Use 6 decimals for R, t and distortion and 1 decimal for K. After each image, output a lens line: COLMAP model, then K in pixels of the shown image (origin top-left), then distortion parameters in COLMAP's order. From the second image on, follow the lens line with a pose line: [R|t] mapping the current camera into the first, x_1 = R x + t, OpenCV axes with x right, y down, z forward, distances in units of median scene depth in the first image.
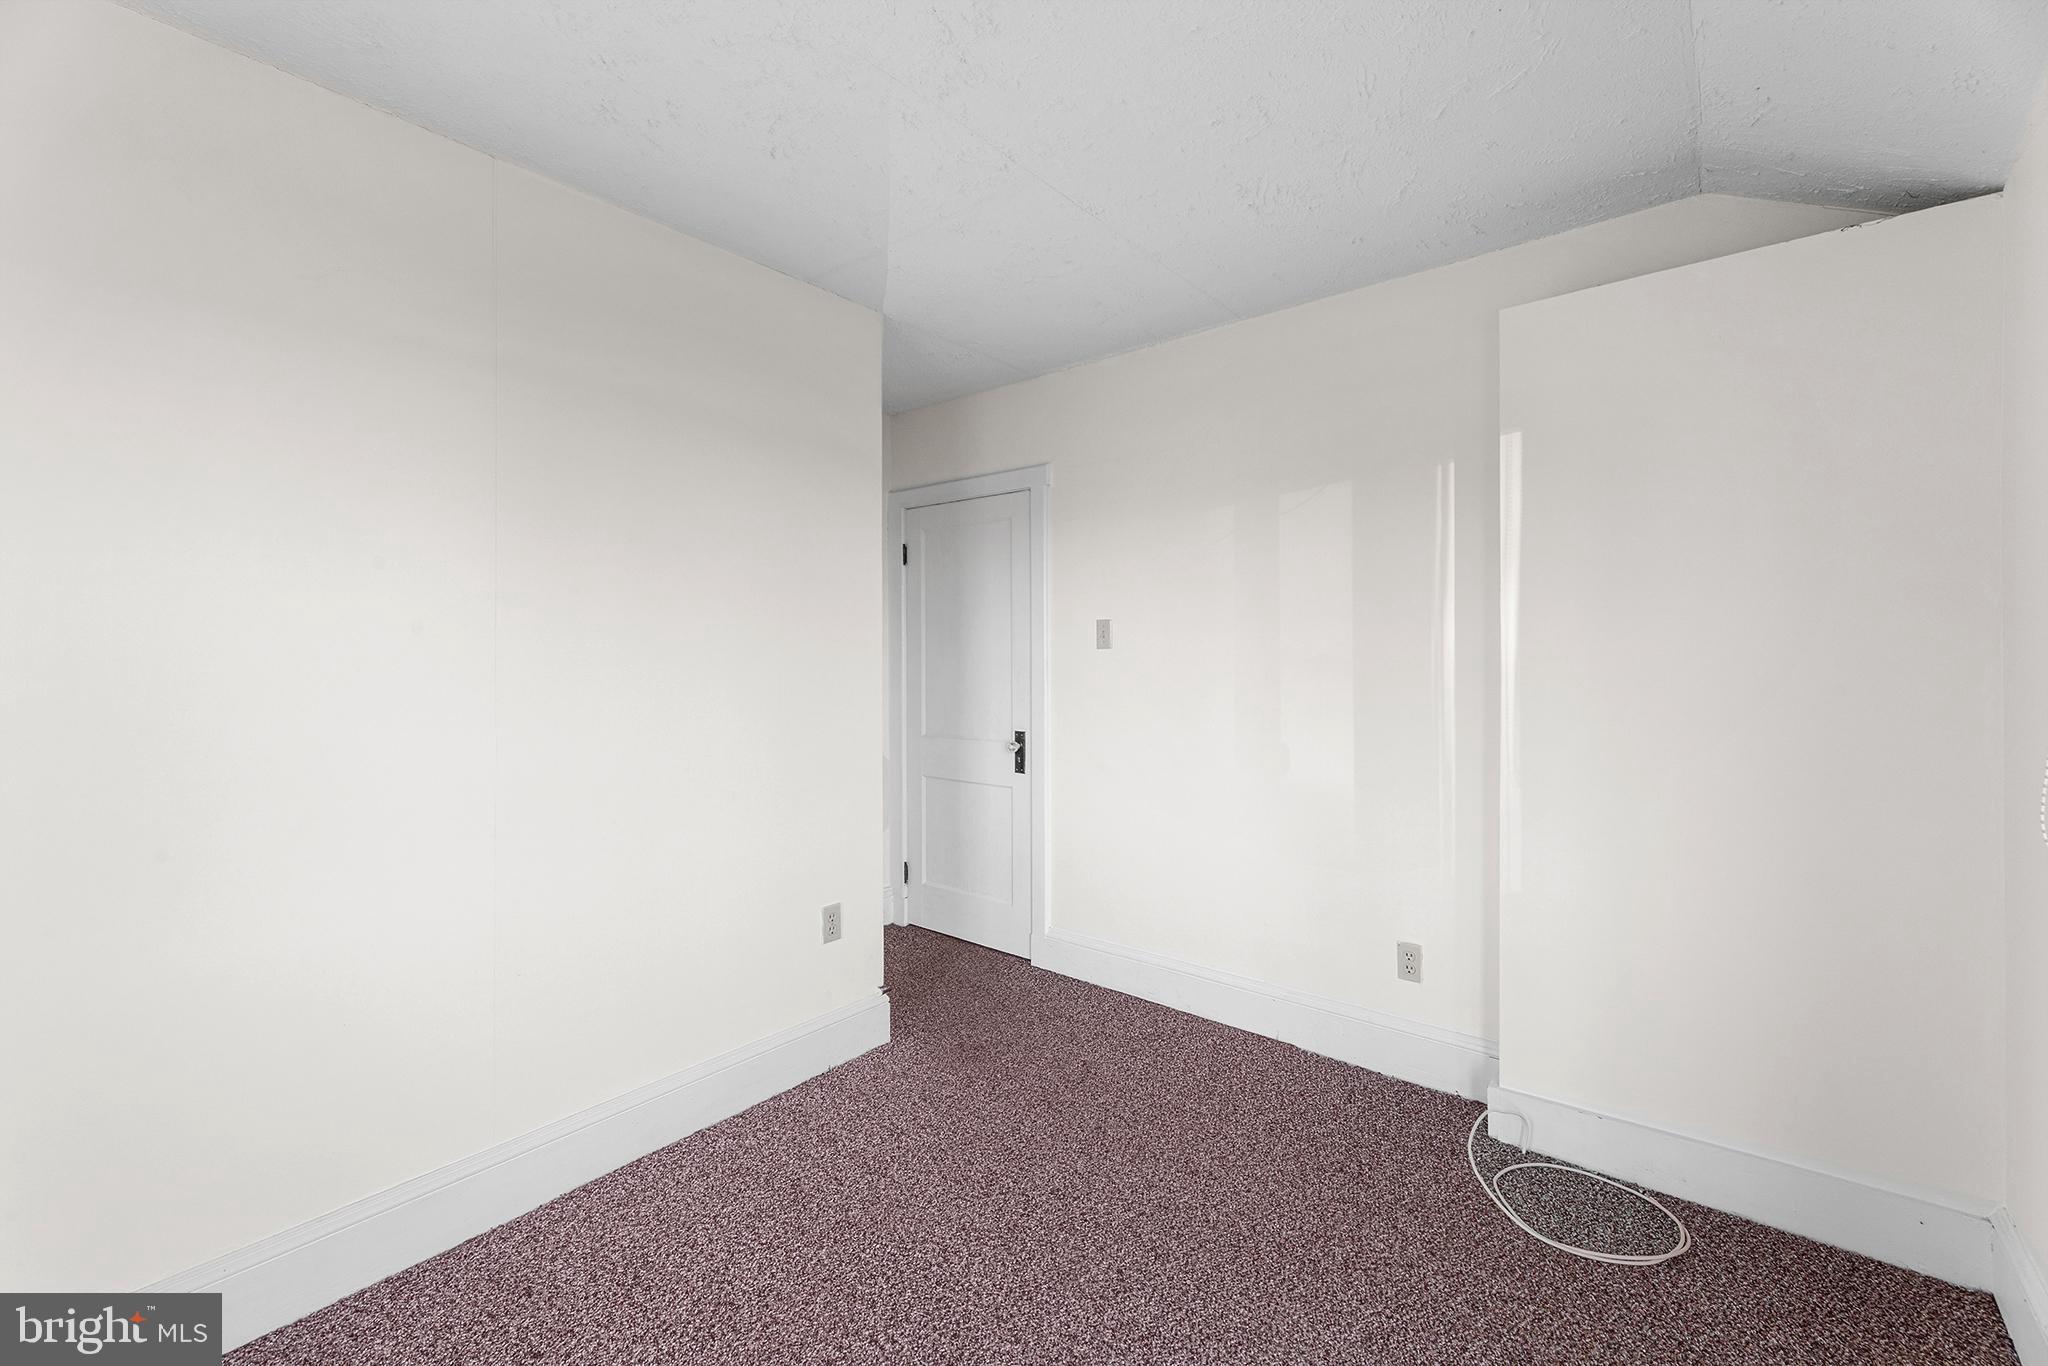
lens RADIAL K [[820.9, 0, 1018.5], [0, 820.9, 670.7], [0, 0, 1]] dist [0.003960, 0.000363]
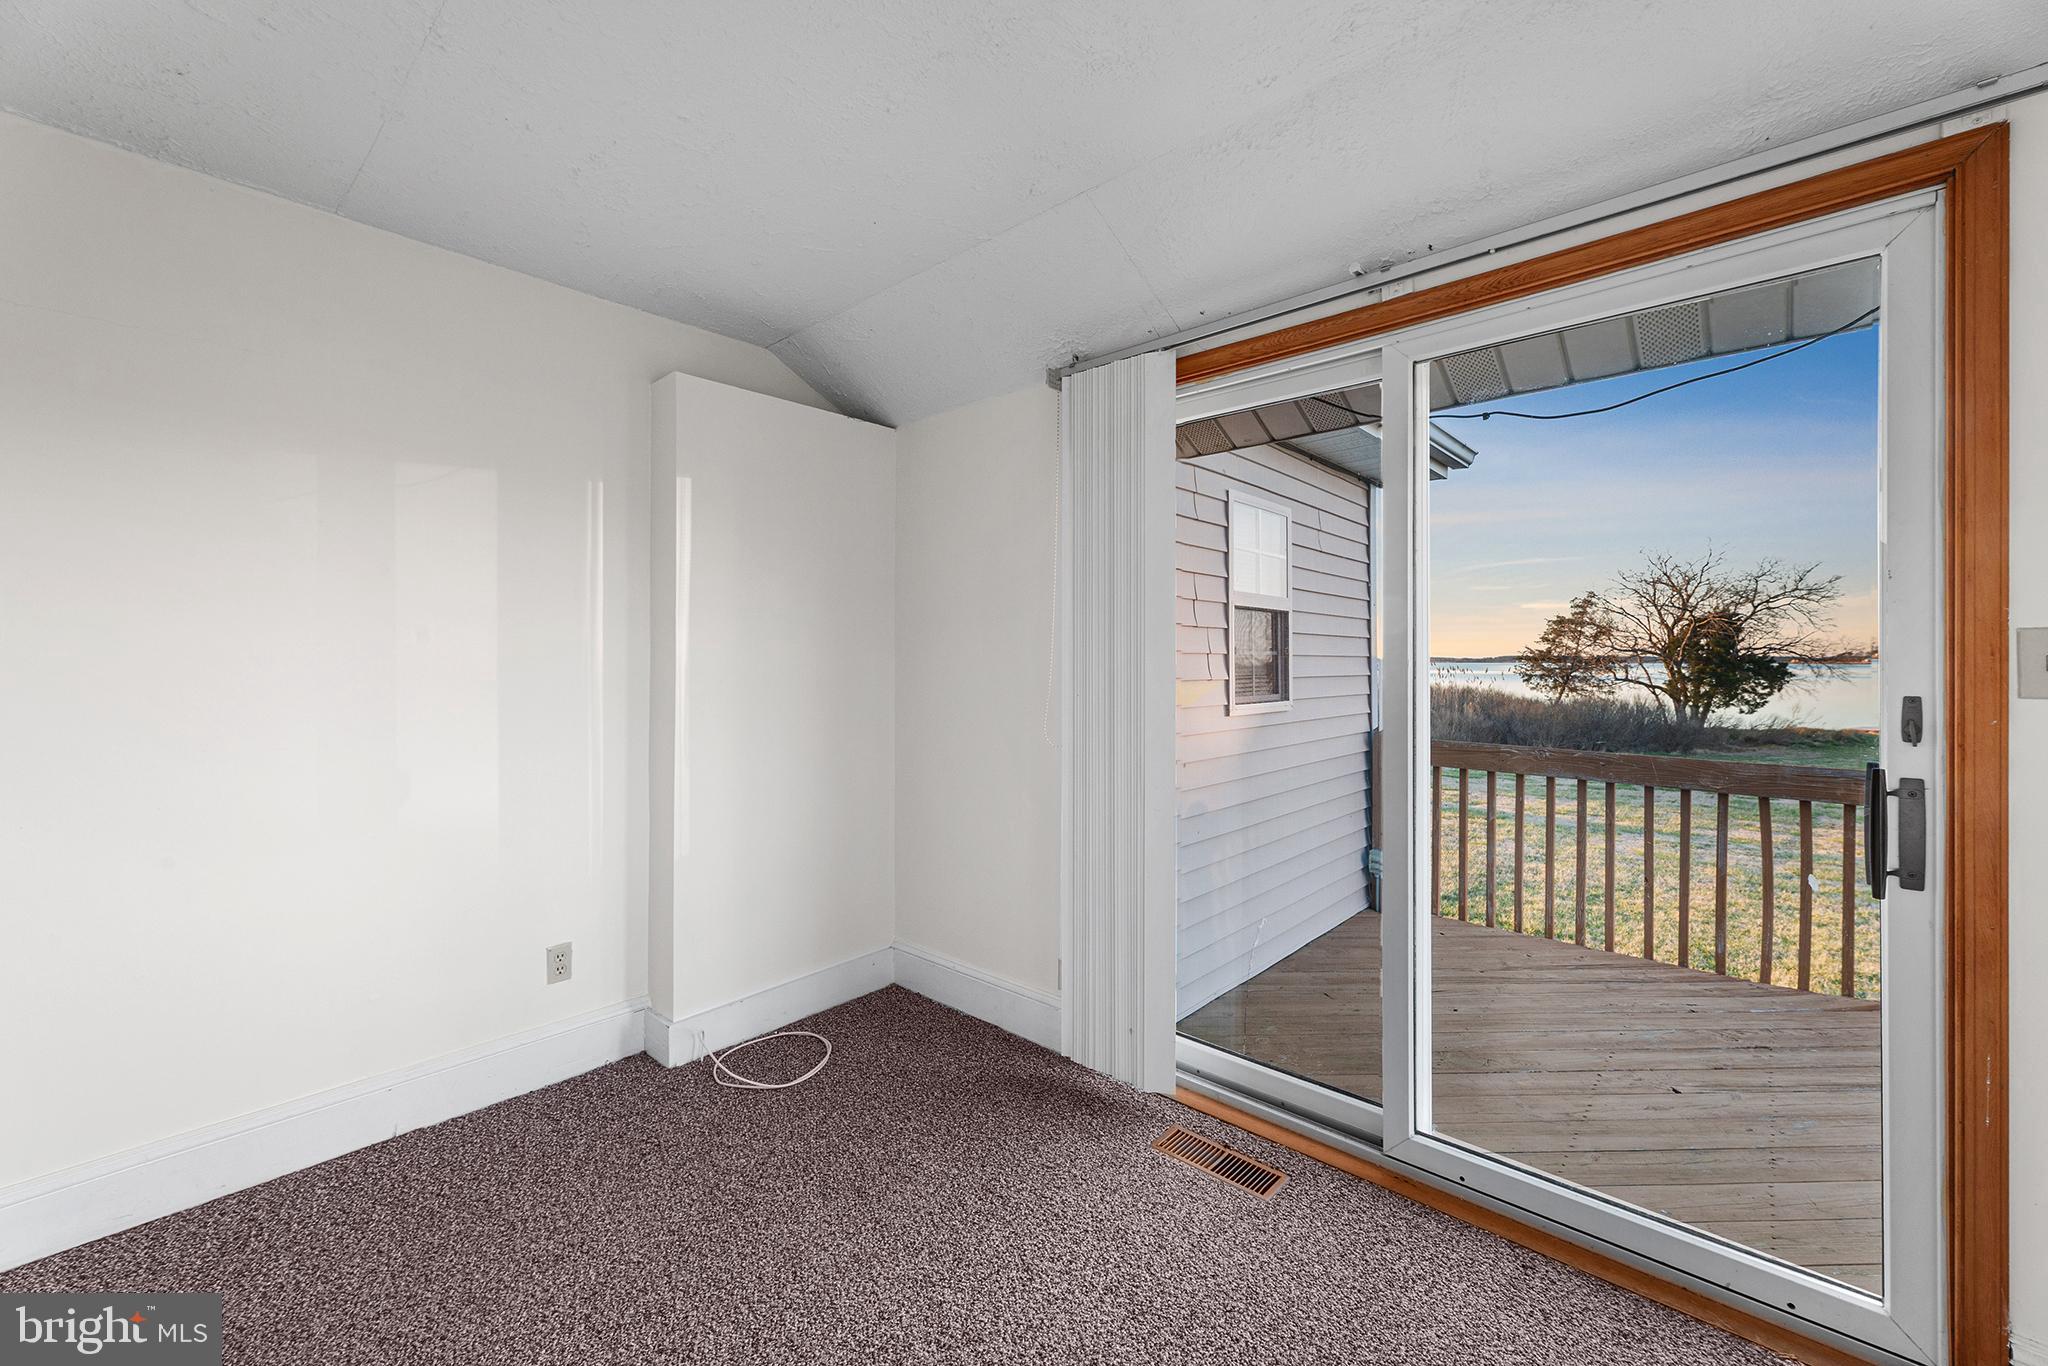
lens RADIAL K [[820.9, 0, 1027.2], [0, 820.9, 672.8], [0, 0, 1]] dist [0.003960, 0.000363]
pose [[0.064644, -0.018824, 0.997731, -0.512048], [0.014608, 0.999733, 0.017915, -0.013439], [-0.997801, 0.013416, 0.064902, 0.370401]]
